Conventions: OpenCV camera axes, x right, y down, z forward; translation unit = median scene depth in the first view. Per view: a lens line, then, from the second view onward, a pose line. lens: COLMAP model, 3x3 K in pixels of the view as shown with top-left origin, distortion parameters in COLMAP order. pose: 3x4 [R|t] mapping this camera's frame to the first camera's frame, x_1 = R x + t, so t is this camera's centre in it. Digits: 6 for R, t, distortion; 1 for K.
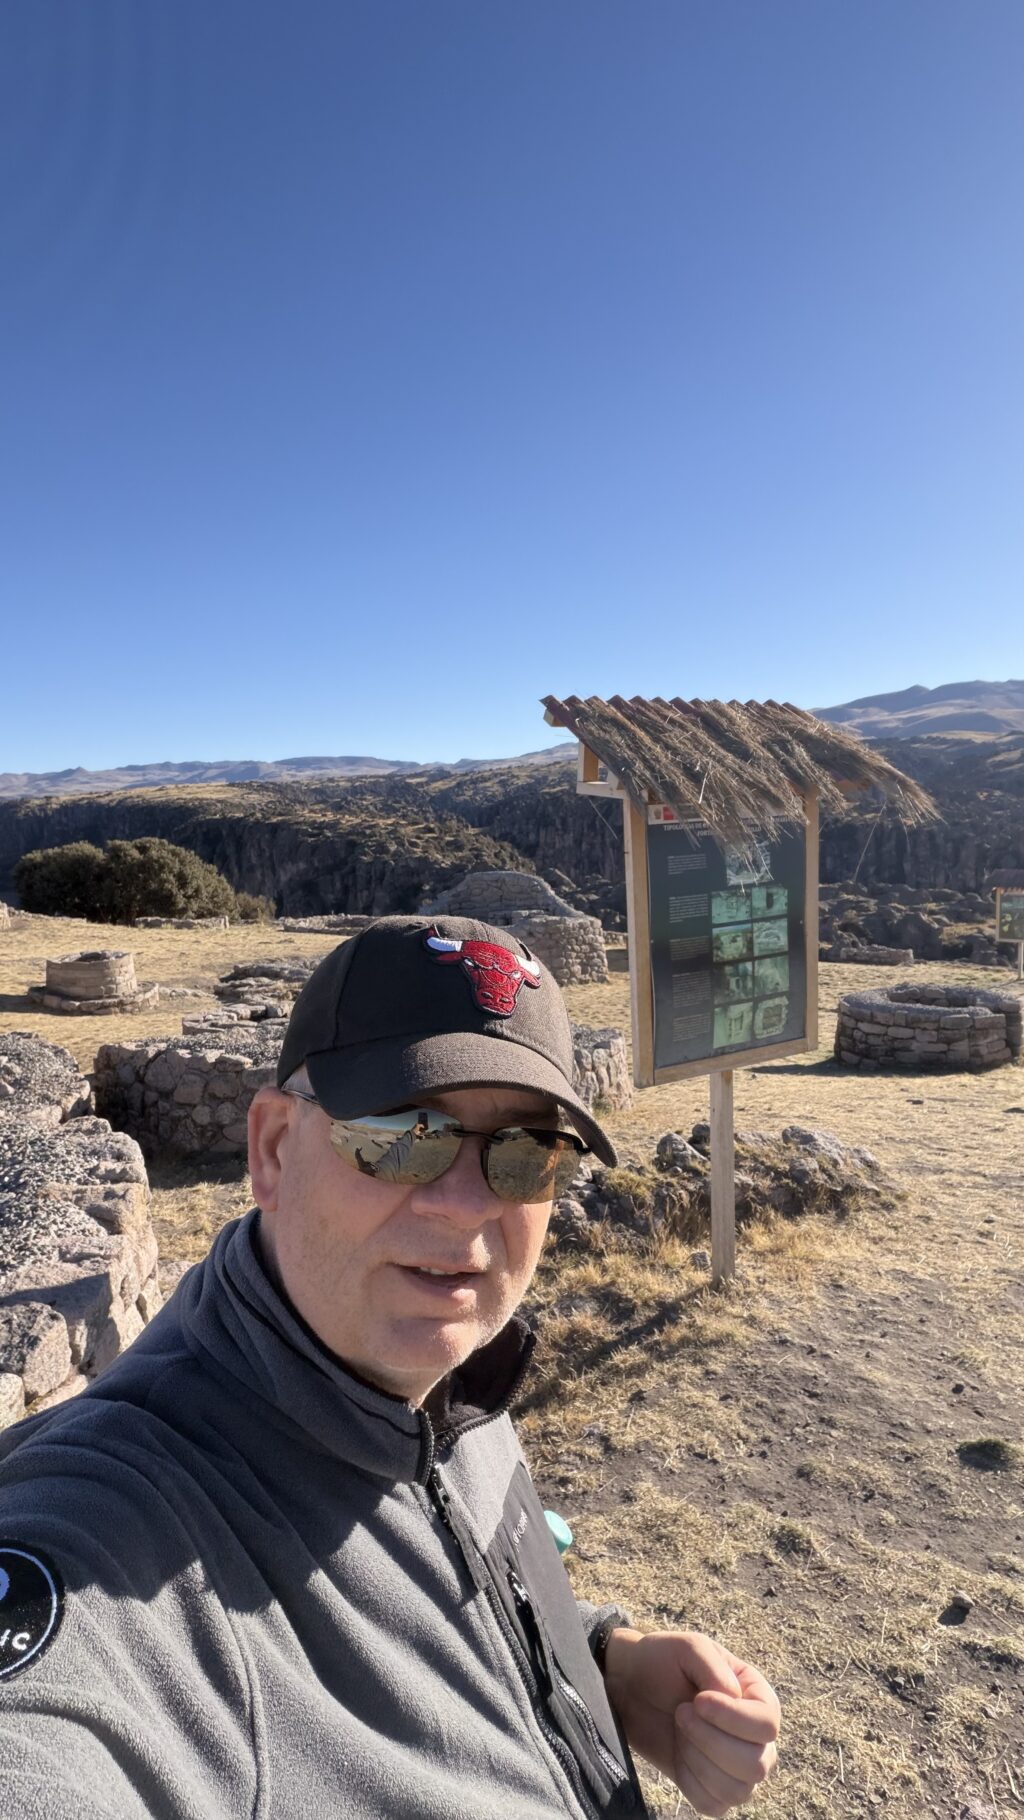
lens RADIAL K [[1036.1, 0, 512.0], [0, 1036.1, 910.0], [0, 0, 1]] dist [0.022251, -0.081122]
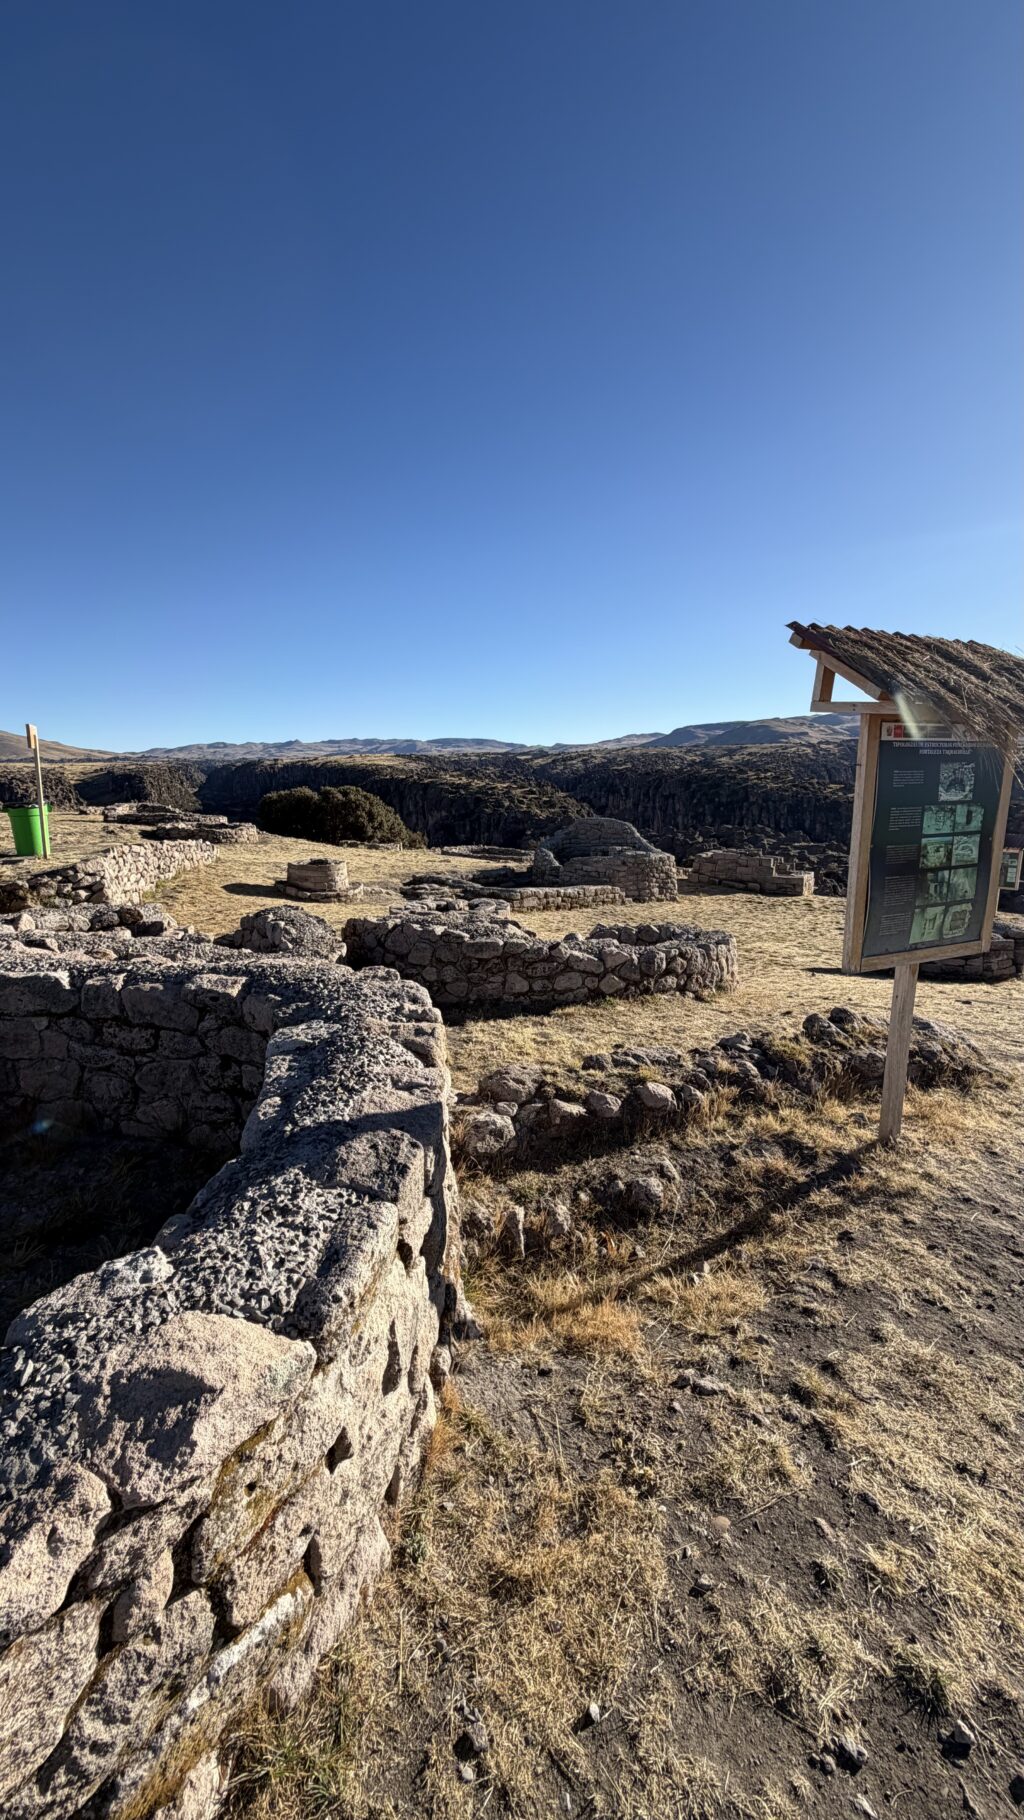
lens RADIAL K [[706.4, 0, 512.0], [0, 706.4, 910.0], [0, 0, 1]] dist [0.011632, -0.000343]
pose [[0.994355, 0.057980, -0.088861, -0.145789], [-0.050429, 0.995106, 0.084982, 0.043112], [0.093353, -0.080021, 0.992412, 0.152924]]
